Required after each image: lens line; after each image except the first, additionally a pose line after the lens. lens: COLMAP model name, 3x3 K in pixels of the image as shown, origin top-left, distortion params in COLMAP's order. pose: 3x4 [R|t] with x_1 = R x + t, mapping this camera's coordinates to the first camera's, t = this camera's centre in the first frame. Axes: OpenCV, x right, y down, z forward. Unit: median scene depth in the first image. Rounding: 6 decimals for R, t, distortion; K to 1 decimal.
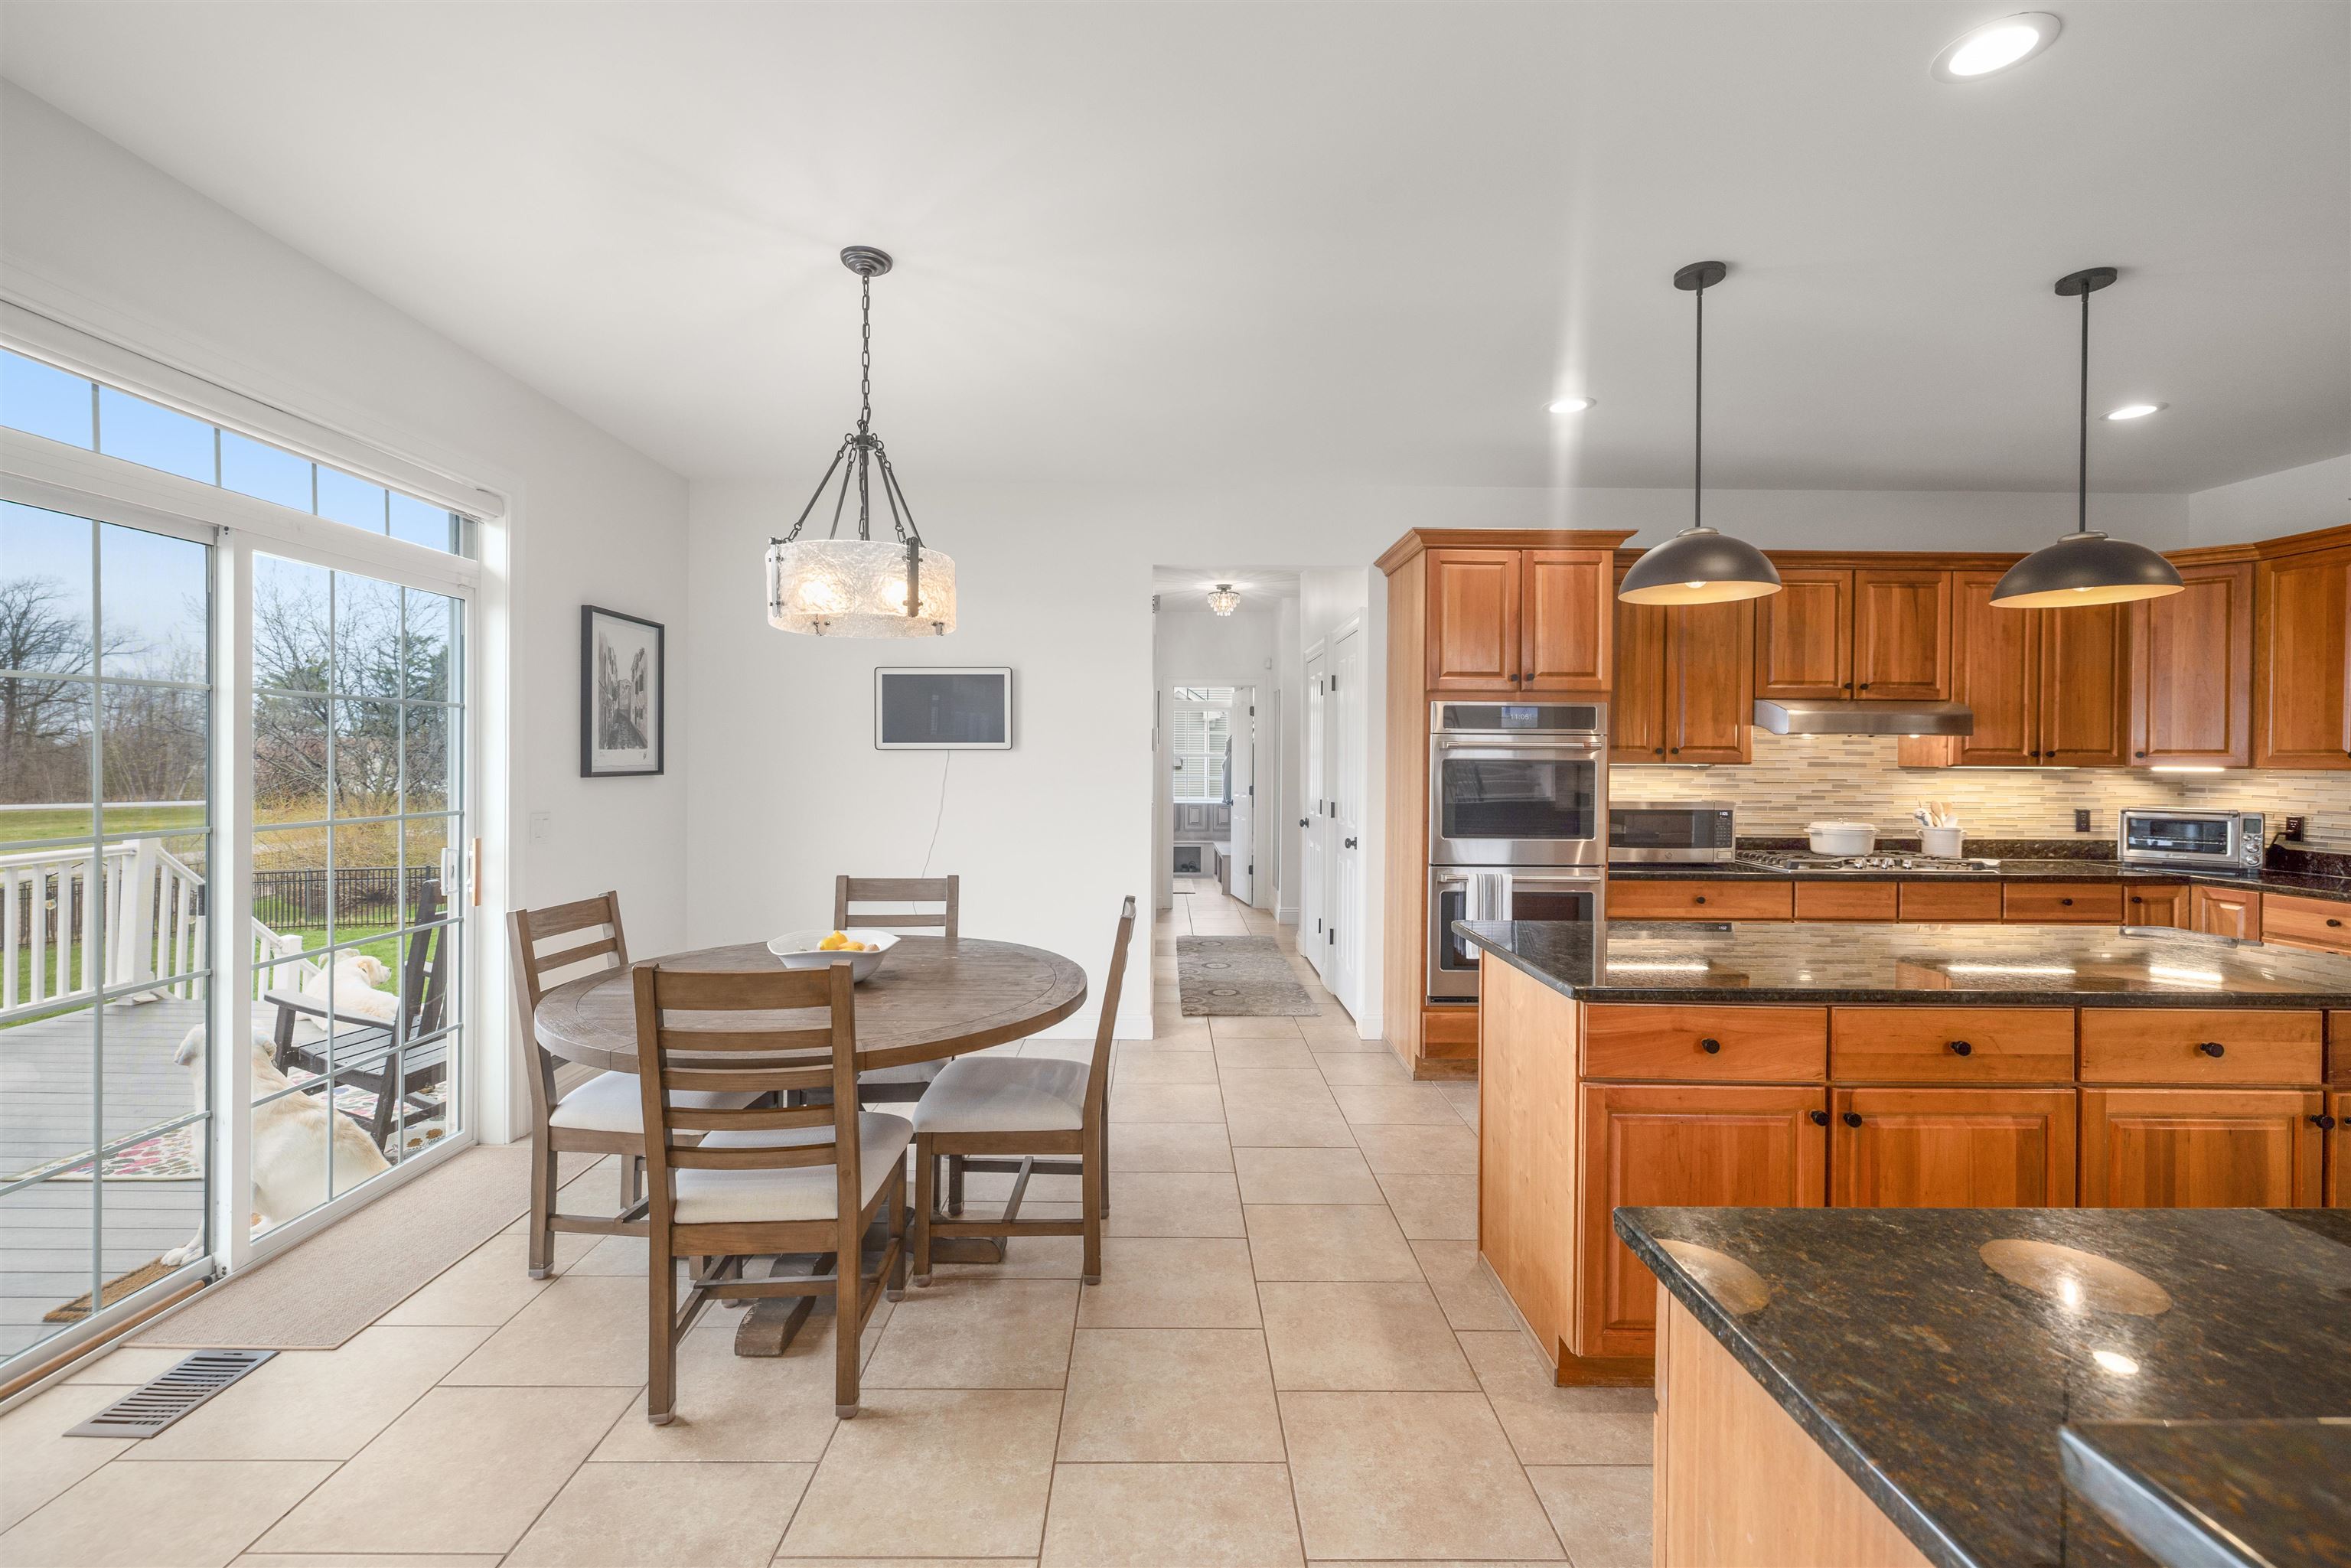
lens RADIAL K [[974.8, 0, 1177.7], [0, 974.8, 763.6], [0, 0, 1]] dist [-0.000879, -0.000166]
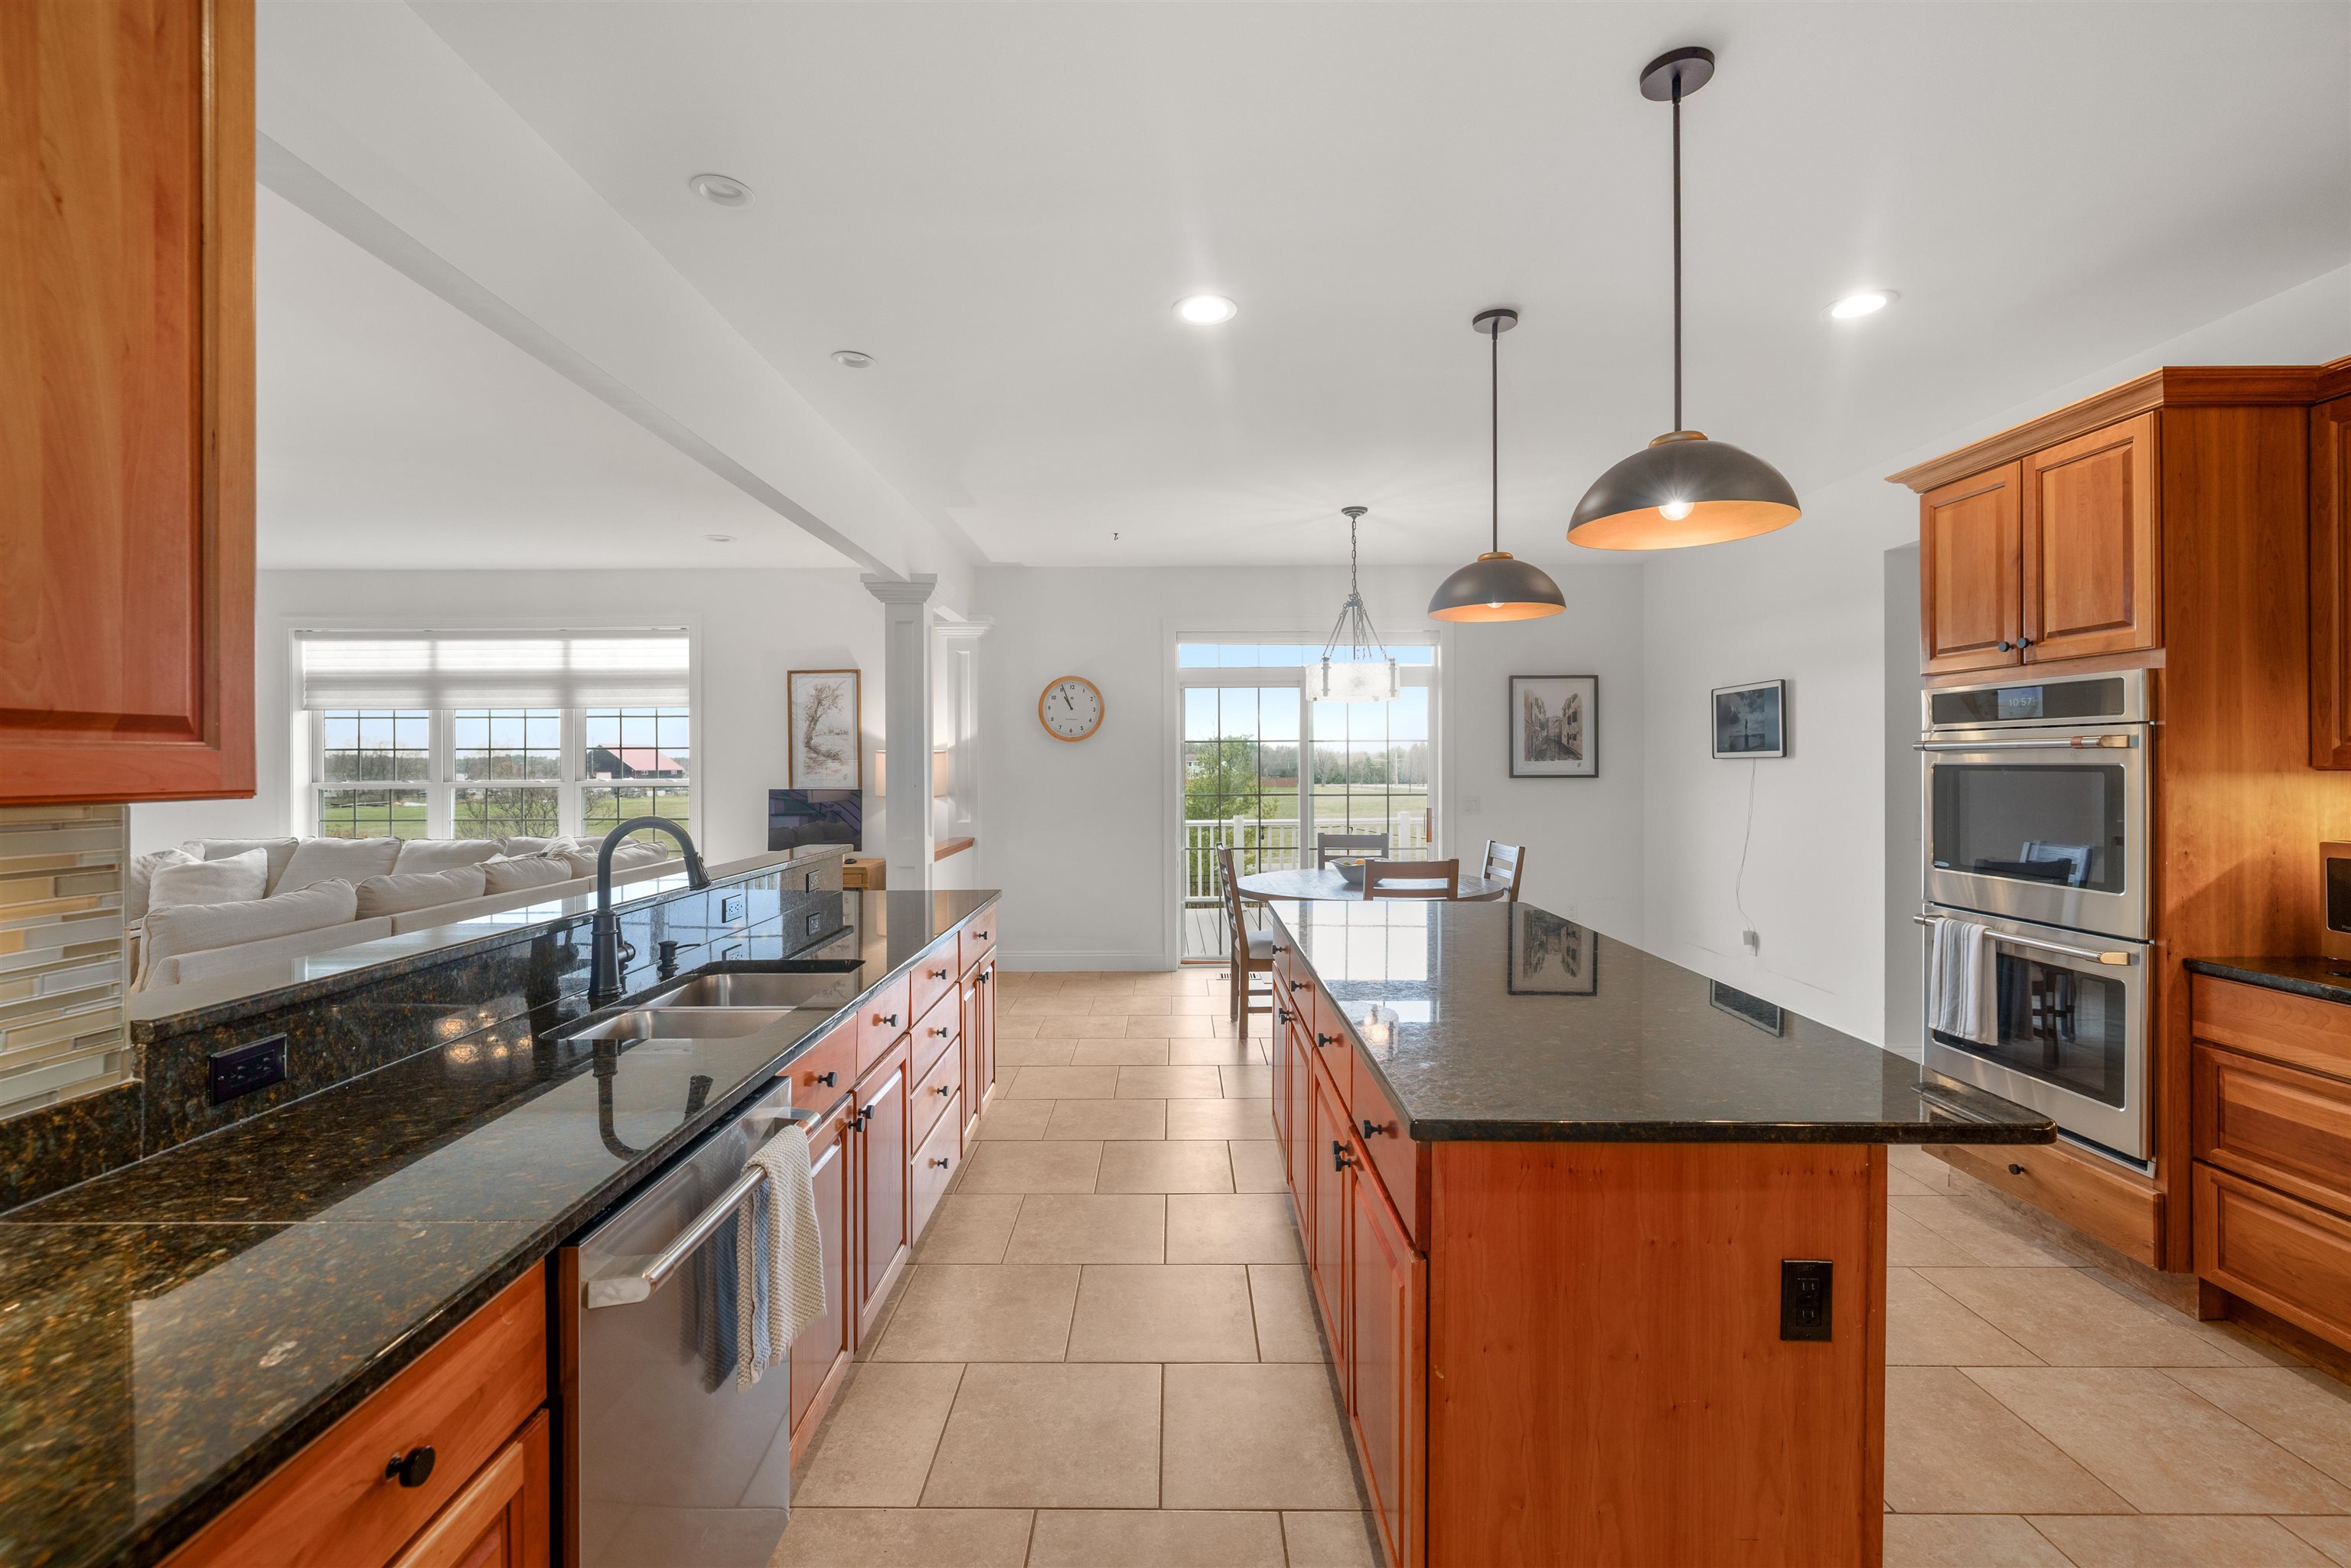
lens RADIAL K [[1024.3, 0, 1167.7], [0, 1024.3, 707.2], [0, 0, 1]] dist [-0.001960, -0.000289]
pose [[-0.029905, -0.060867, -0.997698, 0.964864], [-0.005005, 0.998141, -0.060744, 0.001989], [0.999540, 0.003177, -0.030154, 0.375815]]
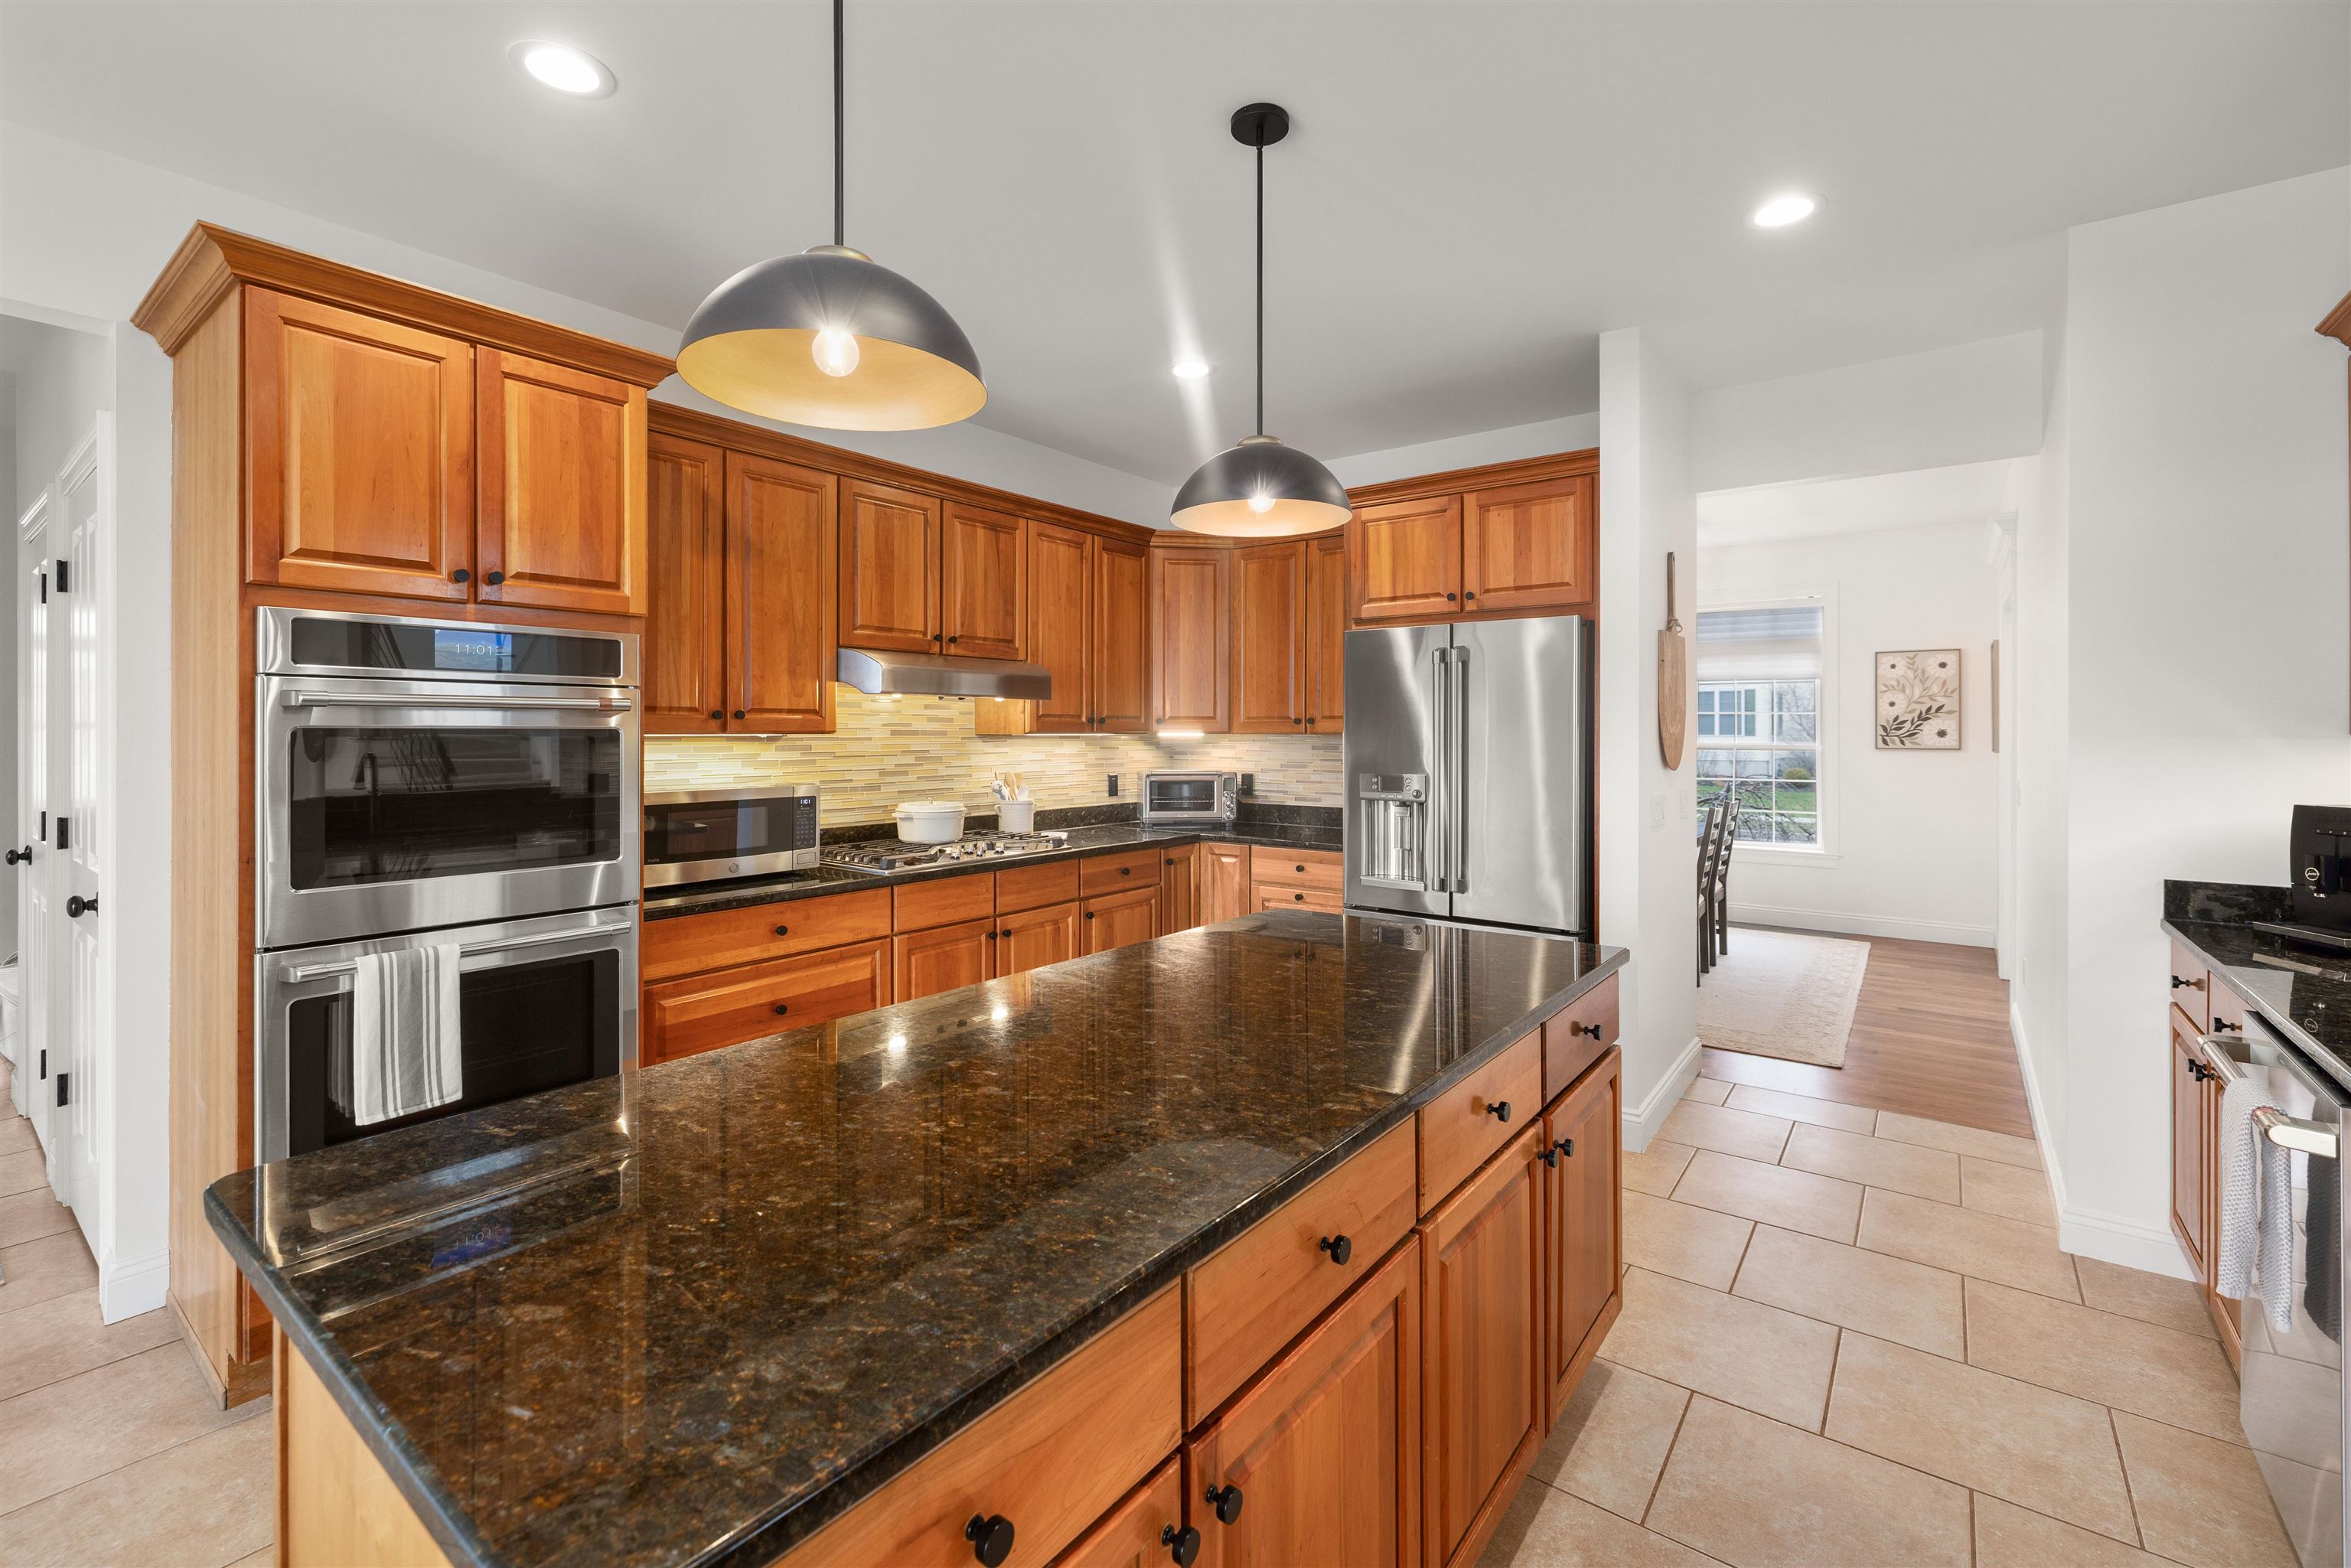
lens RADIAL K [[1025.7, 0, 1173.3], [0, 1025.7, 733.0], [0, 0, 1]] dist [0.003117, 0.000510]
pose [[0.617991, -0.008238, 0.786142, 0.126400], [0.008508, 0.999957, 0.003790, -0.000363], [-0.786139, 0.004346, 0.618034, 0.305001]]
